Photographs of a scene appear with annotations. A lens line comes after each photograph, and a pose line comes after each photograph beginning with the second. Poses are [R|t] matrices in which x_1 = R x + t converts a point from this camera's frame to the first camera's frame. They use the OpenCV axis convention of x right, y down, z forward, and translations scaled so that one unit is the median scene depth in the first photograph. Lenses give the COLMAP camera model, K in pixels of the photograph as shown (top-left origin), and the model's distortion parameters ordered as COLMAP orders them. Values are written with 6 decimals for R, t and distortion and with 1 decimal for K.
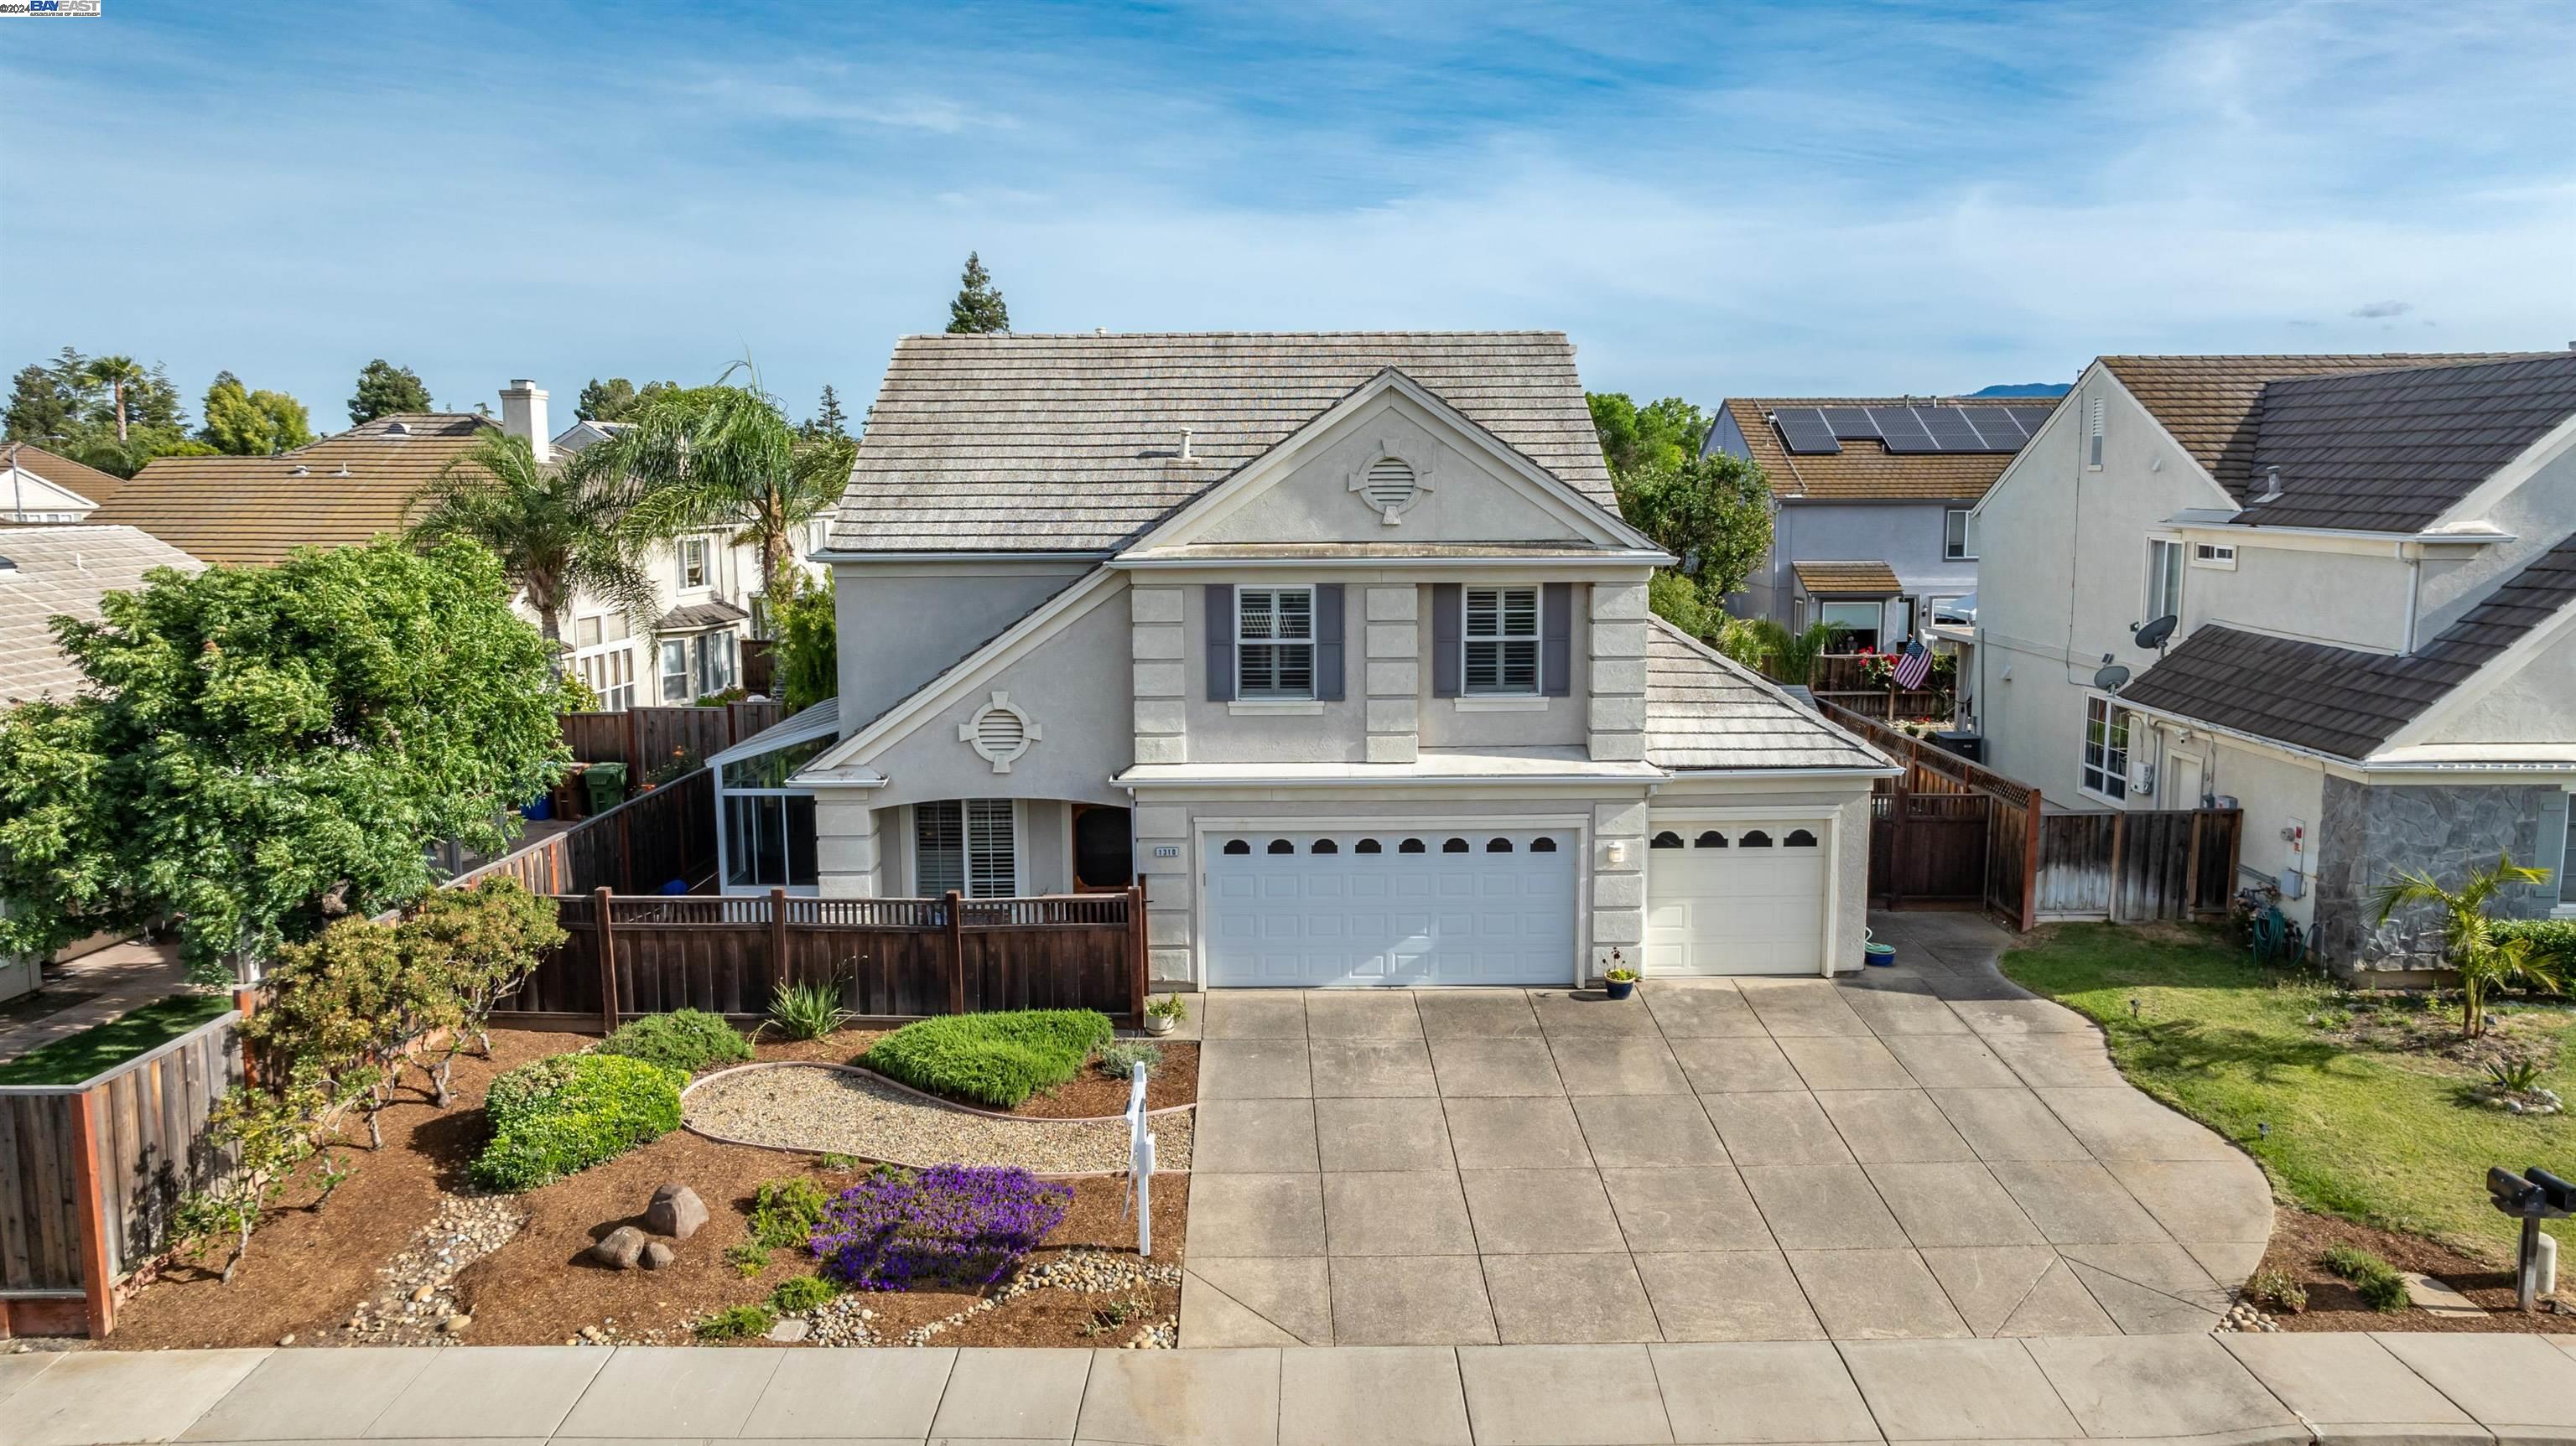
lens RADIAL K [[1821.3, 0, 1288.0], [0, 1821.3, 723.0], [0, 0, 1]] dist [-0.032304, 0.059420]
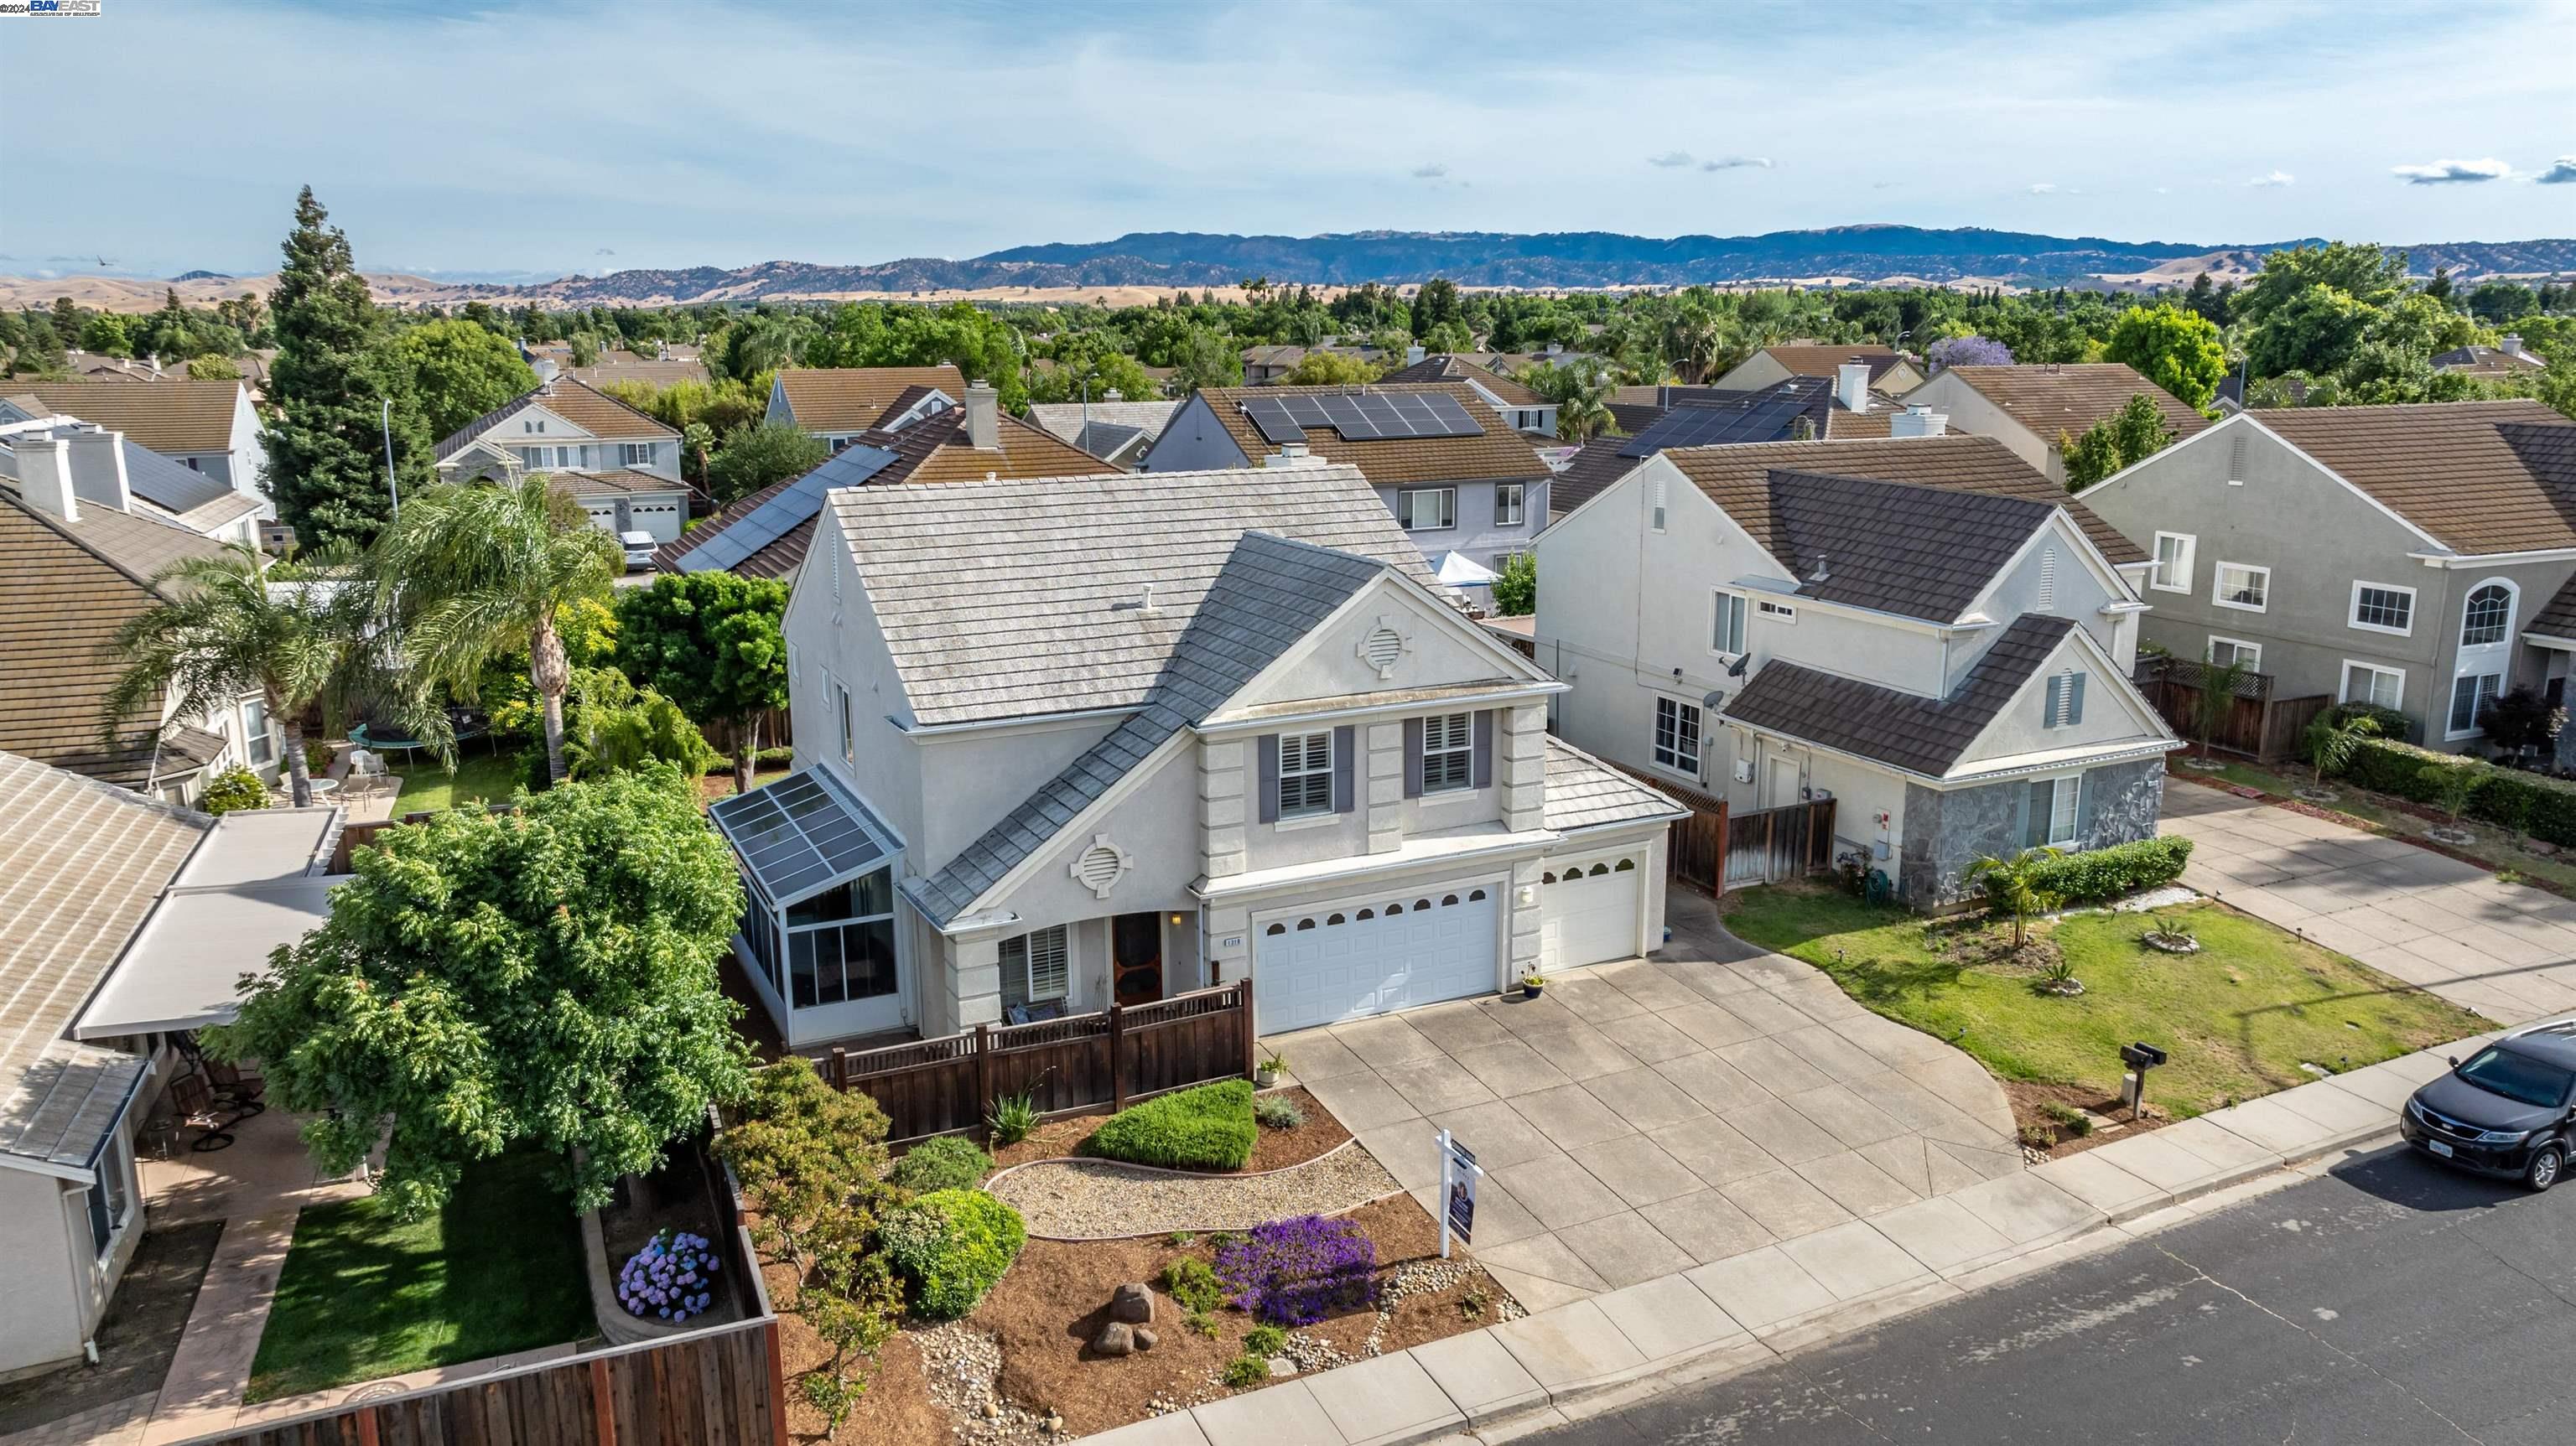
lens RADIAL K [[1821.3, 0, 1288.0], [0, 1821.3, 723.0], [0, 0, 1]] dist [-0.032304, 0.059420]
pose [[0.900835, -0.094638, 0.423723, -0.567485], [0.059505, 0.993657, 0.095424, -0.205337], [-0.430065, -0.060748, 0.900752, -0.168820]]
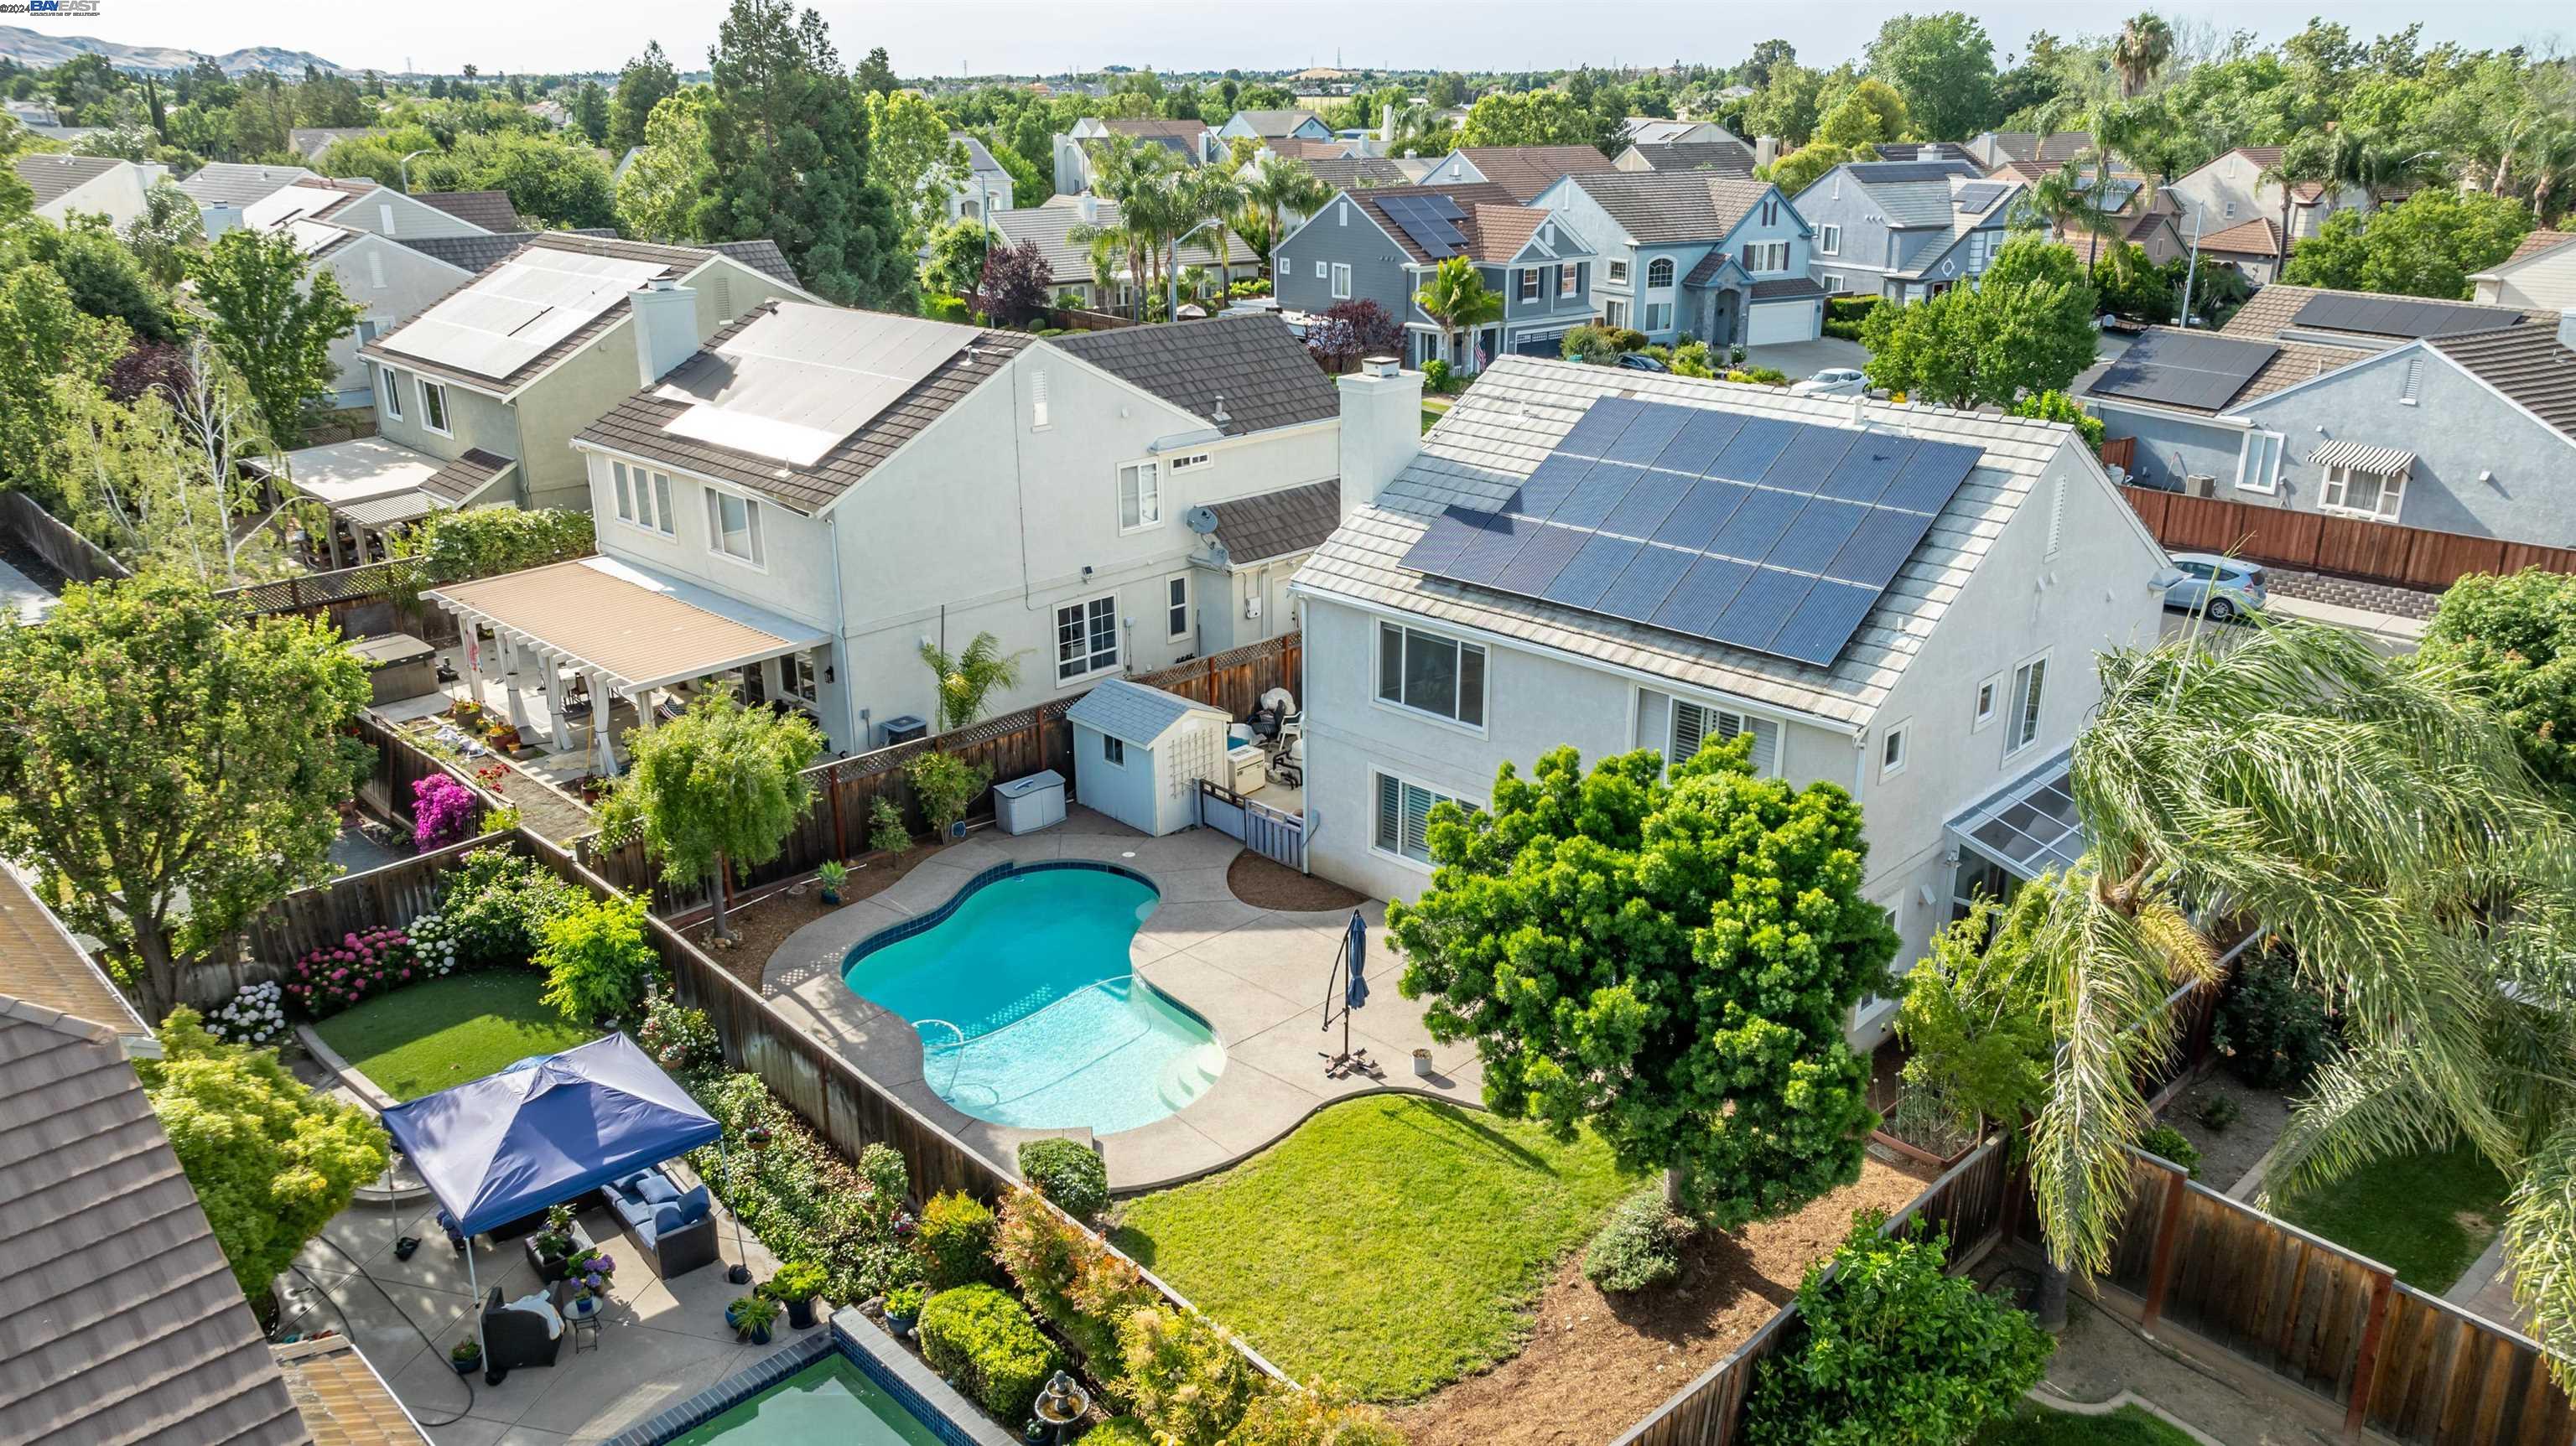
lens RADIAL K [[1821.3, 0, 1288.0], [0, 1821.3, 723.0], [0, 0, 1]] dist [-0.032304, 0.059420]
pose [[-0.706591, -0.230043, 0.669186, -0.737742], [0.101408, 0.903002, 0.417497, -0.640294], [-0.700319, 0.362860, -0.614725, 2.412163]]
